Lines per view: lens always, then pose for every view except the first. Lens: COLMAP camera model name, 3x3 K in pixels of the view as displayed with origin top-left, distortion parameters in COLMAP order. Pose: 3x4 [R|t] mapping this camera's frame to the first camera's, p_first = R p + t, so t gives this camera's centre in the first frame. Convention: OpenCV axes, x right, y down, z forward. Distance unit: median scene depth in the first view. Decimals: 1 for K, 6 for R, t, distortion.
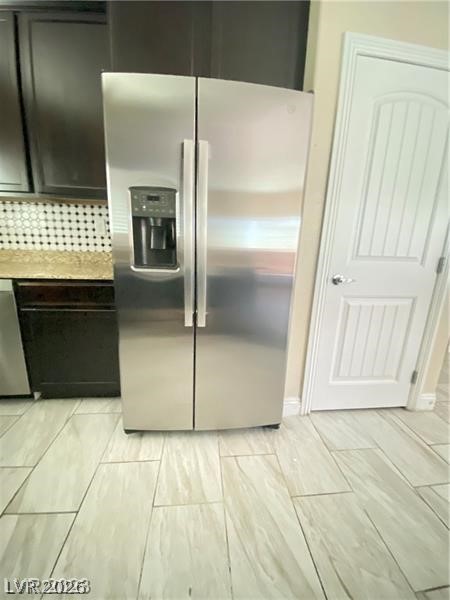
lens RADIAL K [[244.2, 0, 224.3], [0, 244.2, 299.0], [0, 0, 1]] dist [-0.001492, -0.000068]
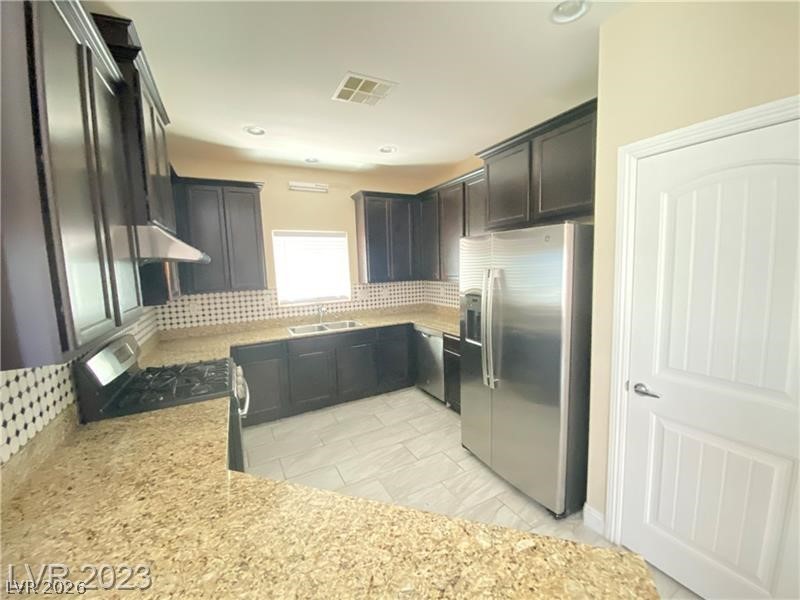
lens RADIAL K [[325.6, 0, 400.1], [0, 325.6, 298.4], [0, 0, 1]] dist [-0.001492, -0.000068]
pose [[0.376720, 0.052678, -0.924828, 1.186122], [-0.159829, 0.987105, -0.008879, -0.250191], [0.912435, 0.151159, 0.380281, -0.223884]]
